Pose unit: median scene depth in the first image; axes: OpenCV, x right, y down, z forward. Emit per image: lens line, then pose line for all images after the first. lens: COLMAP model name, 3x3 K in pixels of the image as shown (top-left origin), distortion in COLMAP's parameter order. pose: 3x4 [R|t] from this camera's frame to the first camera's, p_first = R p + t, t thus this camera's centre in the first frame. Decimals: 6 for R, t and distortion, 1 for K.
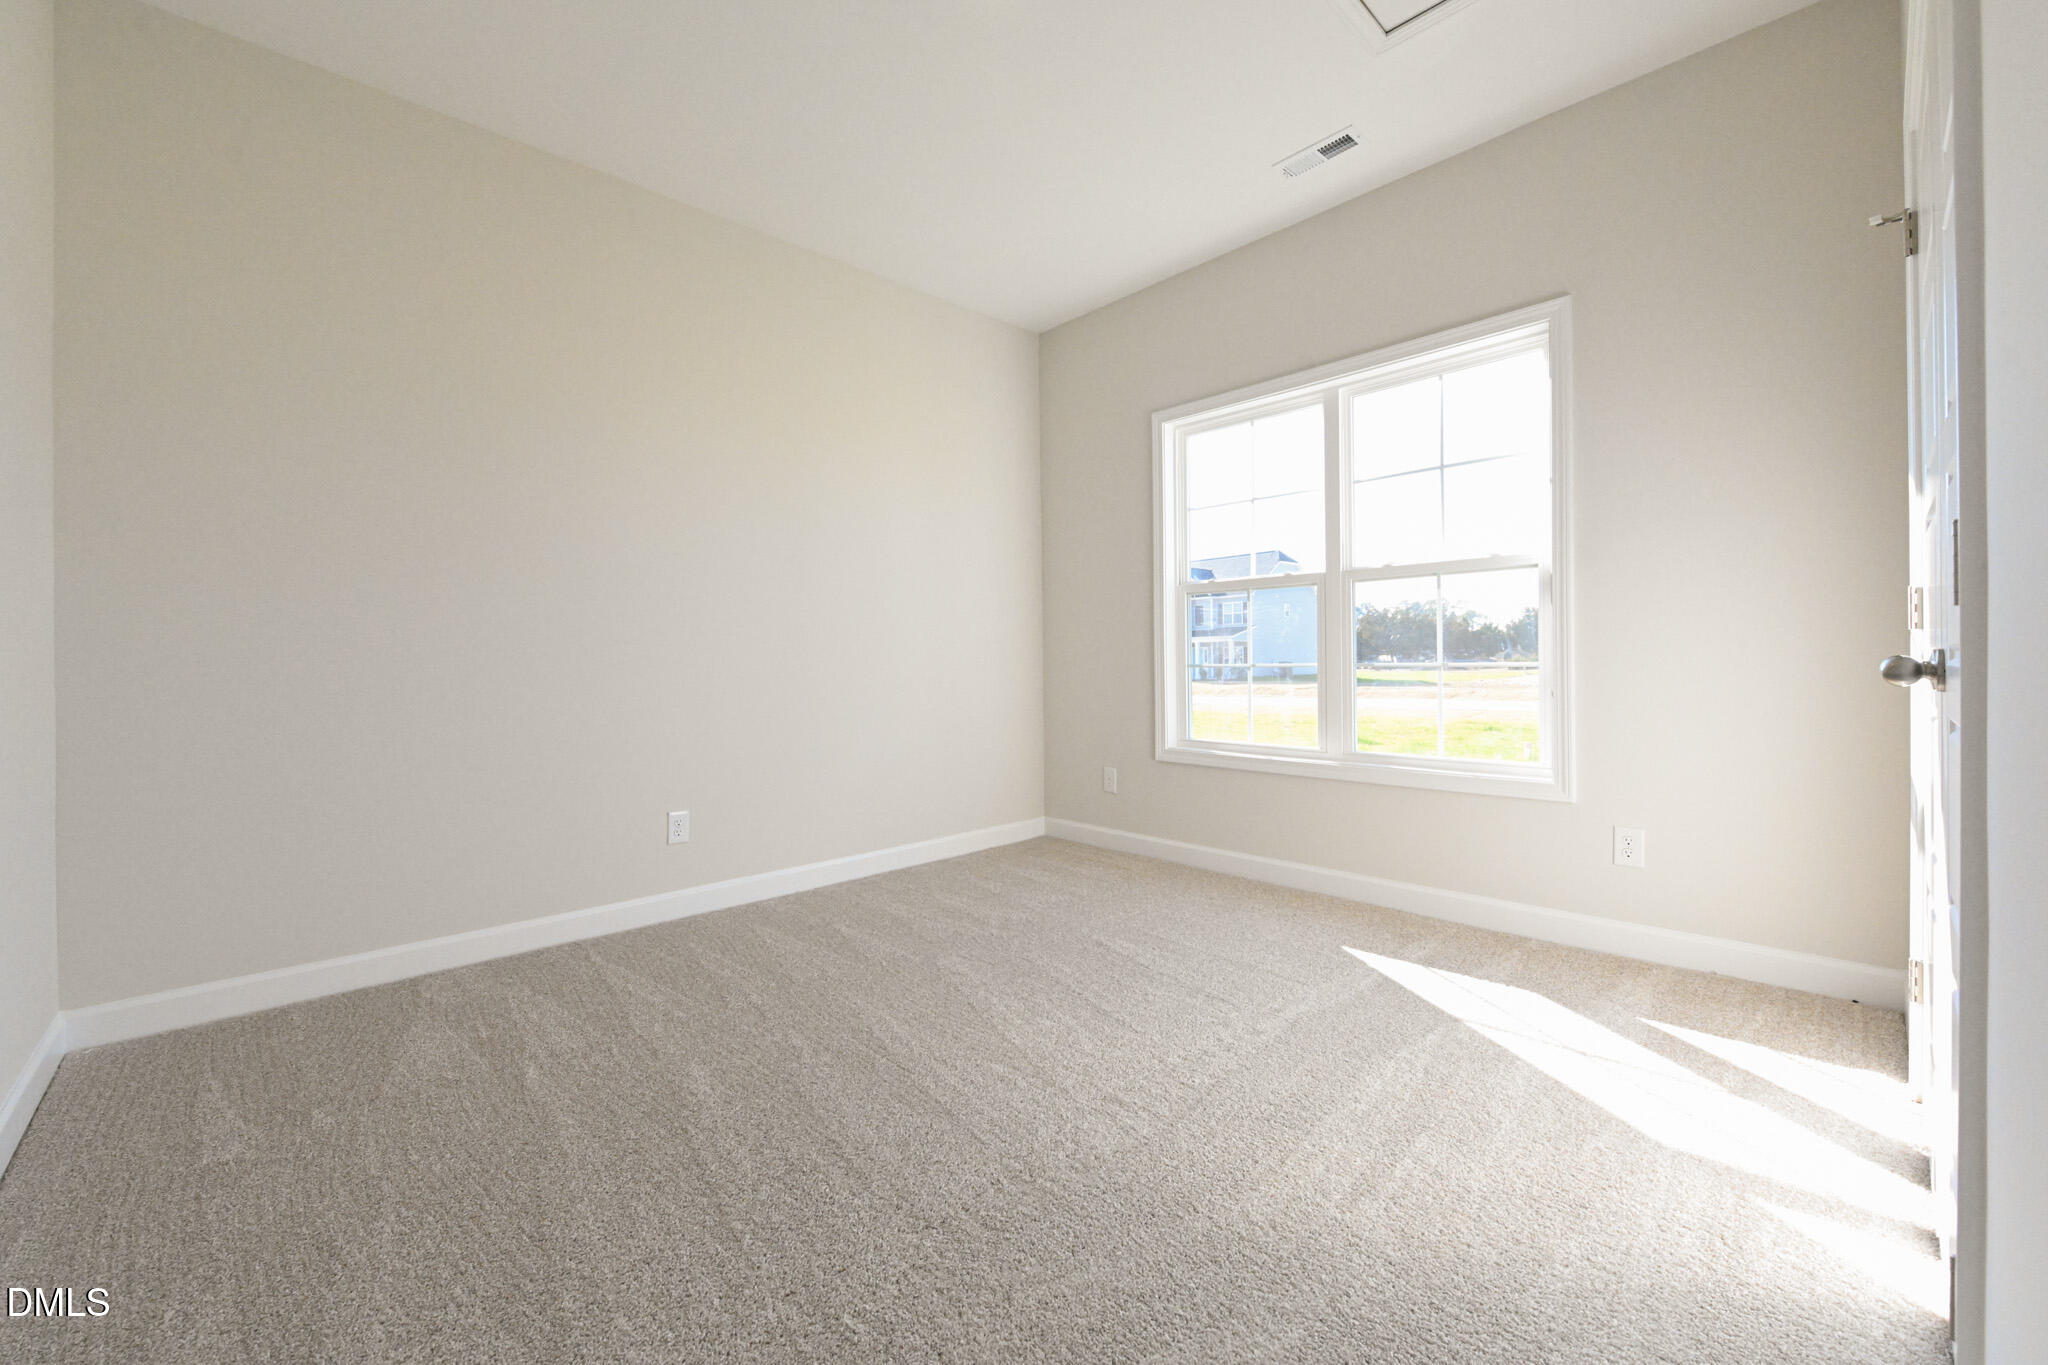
lens RADIAL K [[853.0, 0, 1027.7], [0, 853.0, 677.2], [0, 0, 1]] dist [-0.008042, -0.000074]
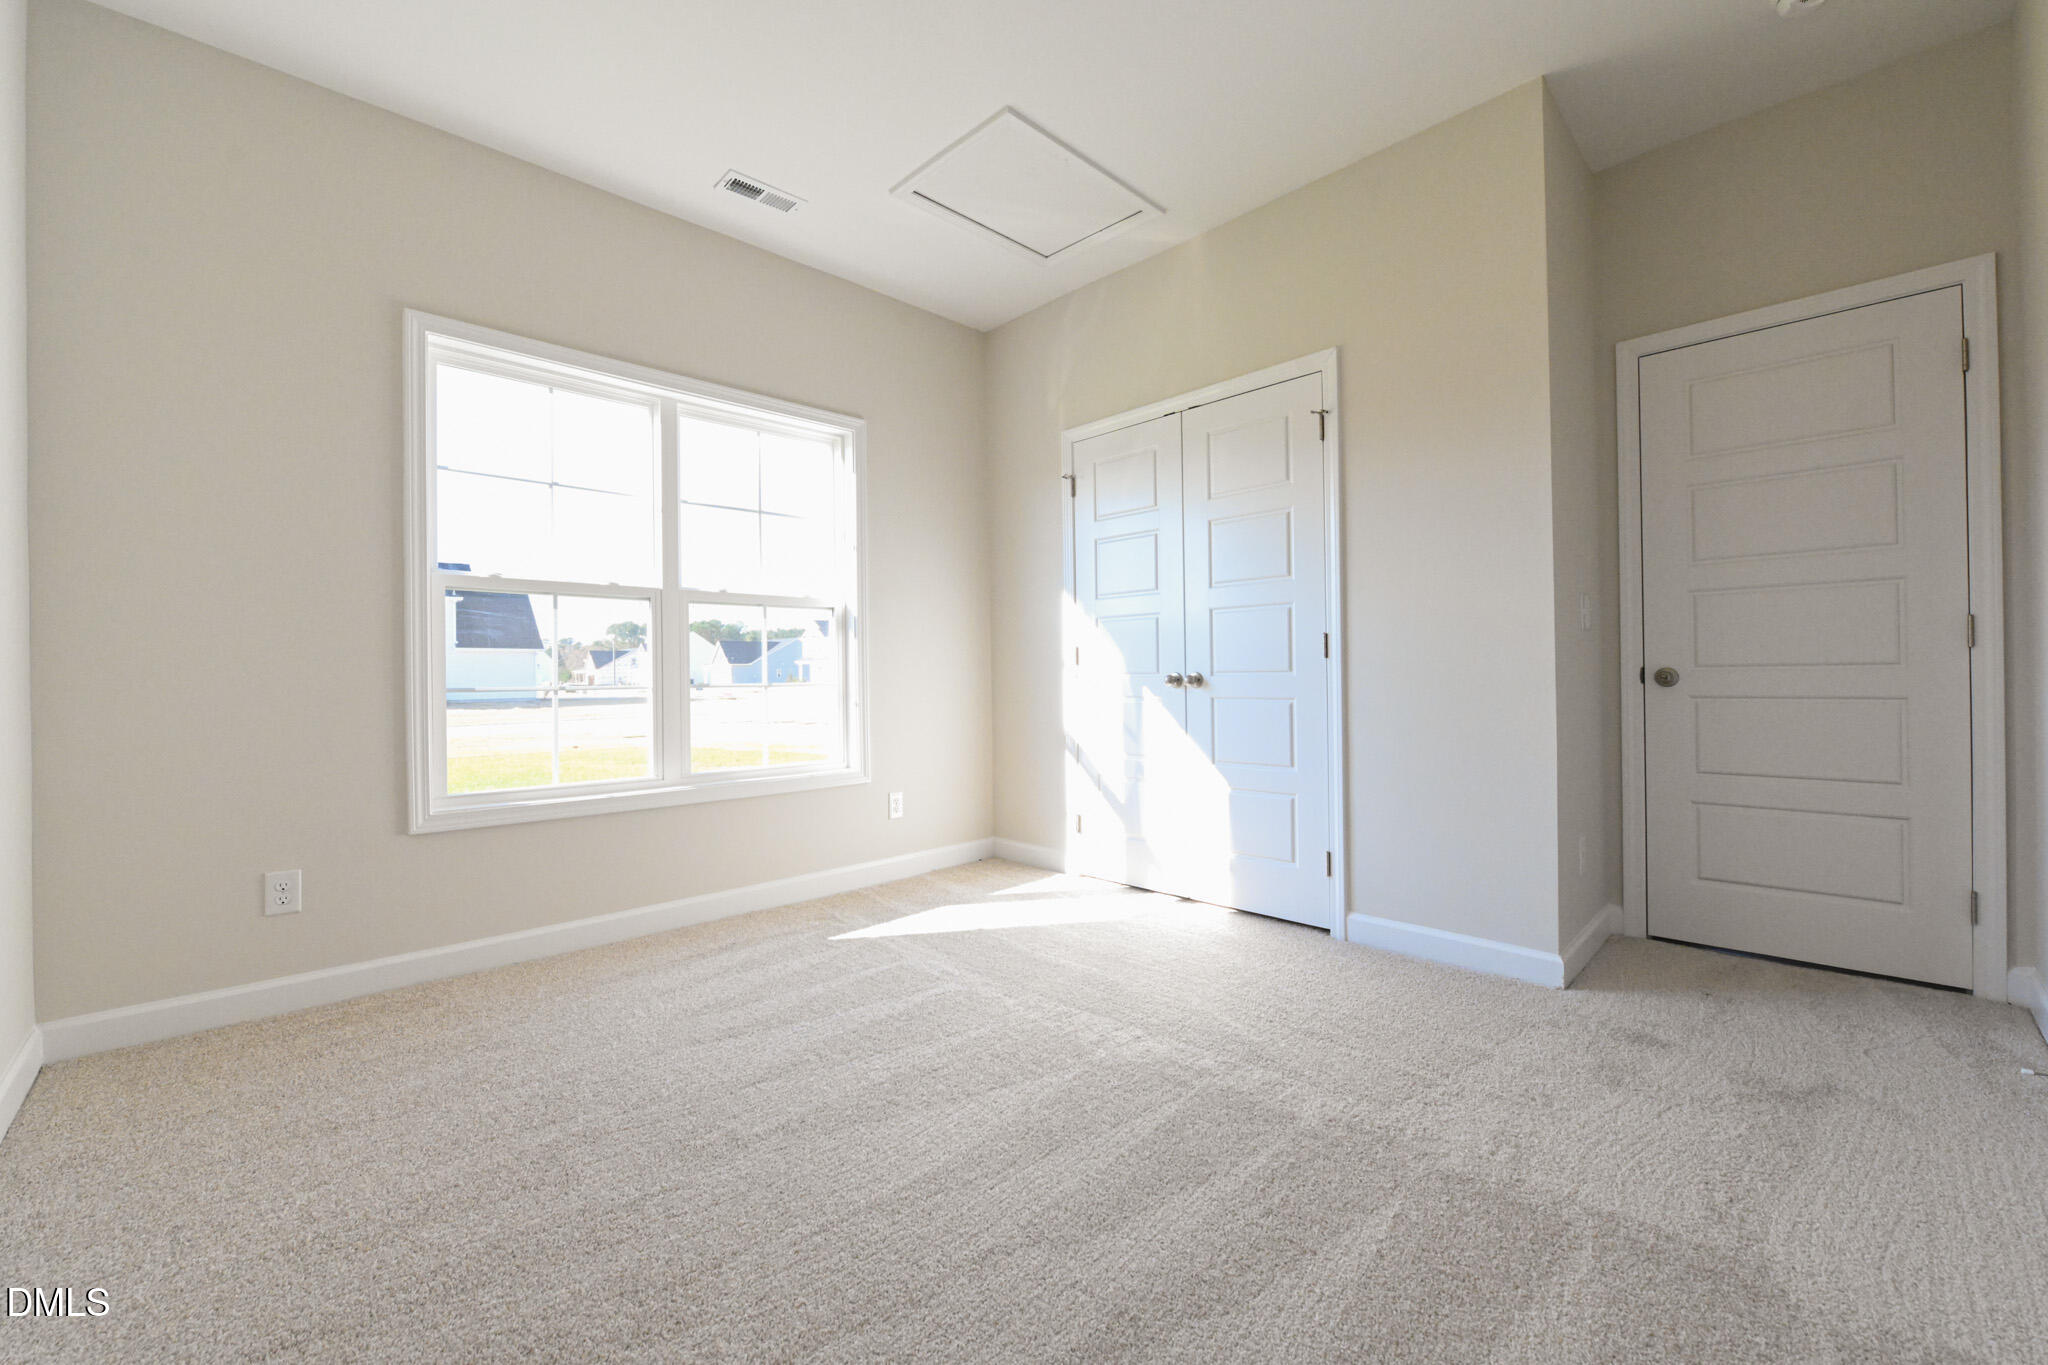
lens RADIAL K [[825.7, 0, 1026.5], [0, 825.7, 683.5], [0, 0, 1]] dist [-0.017135, -0.000053]
pose [[-0.045502, 0.003028, 0.998960, -0.585945], [0.030349, 0.999538, -0.001648, -0.003934], [-0.998503, 0.030243, -0.045573, 0.647085]]
